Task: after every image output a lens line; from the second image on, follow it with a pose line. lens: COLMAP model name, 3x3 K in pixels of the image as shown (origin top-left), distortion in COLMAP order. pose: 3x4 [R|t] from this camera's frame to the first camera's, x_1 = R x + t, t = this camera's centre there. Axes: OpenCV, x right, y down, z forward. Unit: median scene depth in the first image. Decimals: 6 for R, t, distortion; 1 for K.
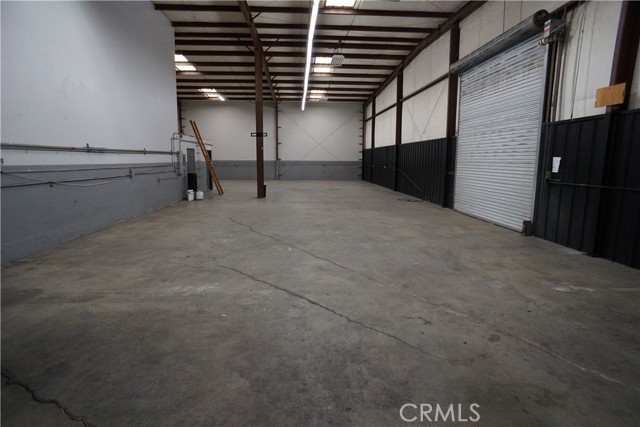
lens RADIAL K [[337.1, 0, 316.9], [0, 337.1, 206.7], [0, 0, 1]] dist [-0.085512, 0.055117]
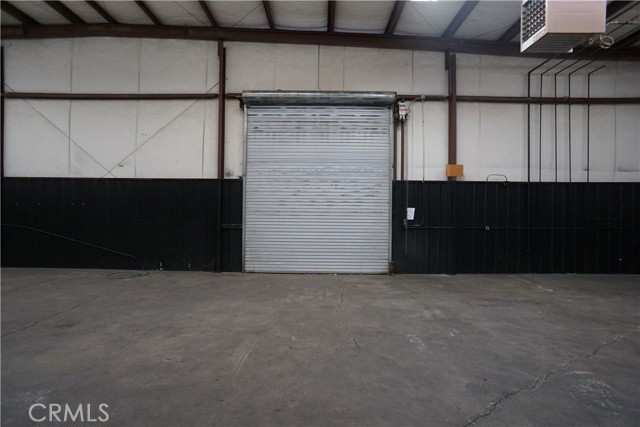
lens RADIAL K [[337.1, 0, 316.9], [0, 337.1, 206.7], [0, 0, 1]] dist [-0.085512, 0.055117]
pose [[0.063748, 0.004807, 0.997954, -0.479919], [0.128380, 0.991640, -0.012977, -0.145847], [-0.989674, 0.128944, 0.062598, 1.001244]]
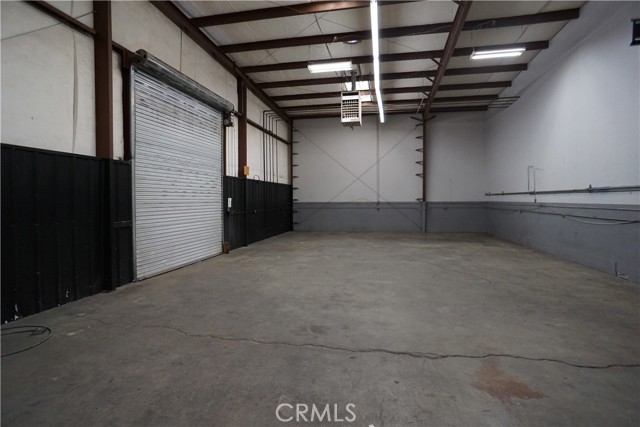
lens RADIAL K [[337.1, 0, 316.9], [0, 337.1, 206.7], [0, 0, 1]] dist [-0.085512, 0.055117]
pose [[-0.964746, -0.004473, 0.263145, -0.094419], [0.037498, 0.987319, 0.154259, -0.272838], [-0.260498, 0.158688, -0.952344, 1.932009]]
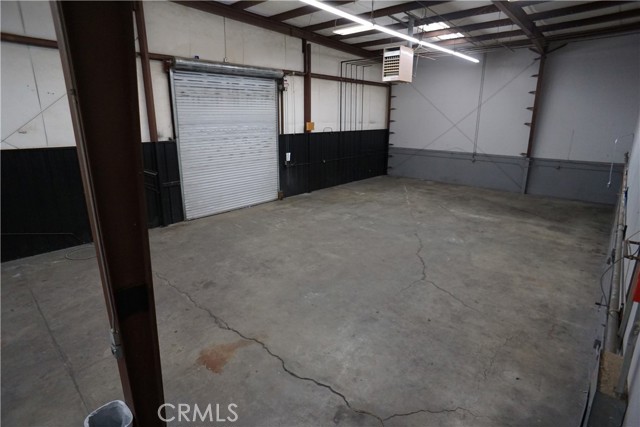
lens RADIAL K [[337.1, 0, 316.9], [0, 337.1, 206.7], [0, 0, 1]] dist [-0.085512, 0.055117]
pose [[-0.693220, -0.190502, 0.695094, -0.623158], [0.096445, 0.931242, 0.351407, -0.414424], [-0.714244, 0.310640, -0.627182, 1.718148]]
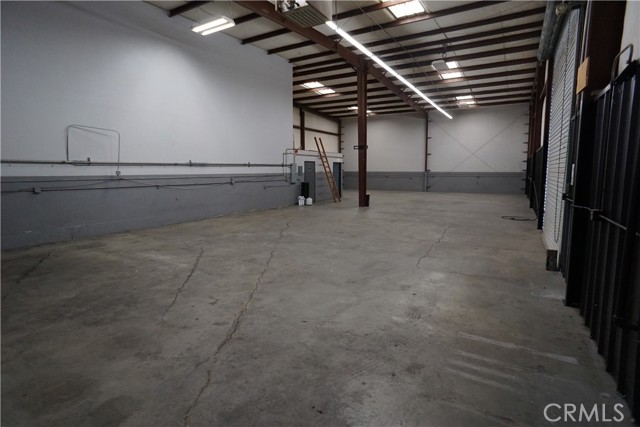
lens RADIAL K [[337.1, 0, 316.9], [0, 337.1, 206.7], [0, 0, 1]] dist [-0.085512, 0.055117]
pose [[0.825132, 0.052702, -0.562477, 0.531471], [-0.071337, 0.997389, -0.011196, -0.007157], [0.560418, 0.049363, 0.826737, 0.075193]]
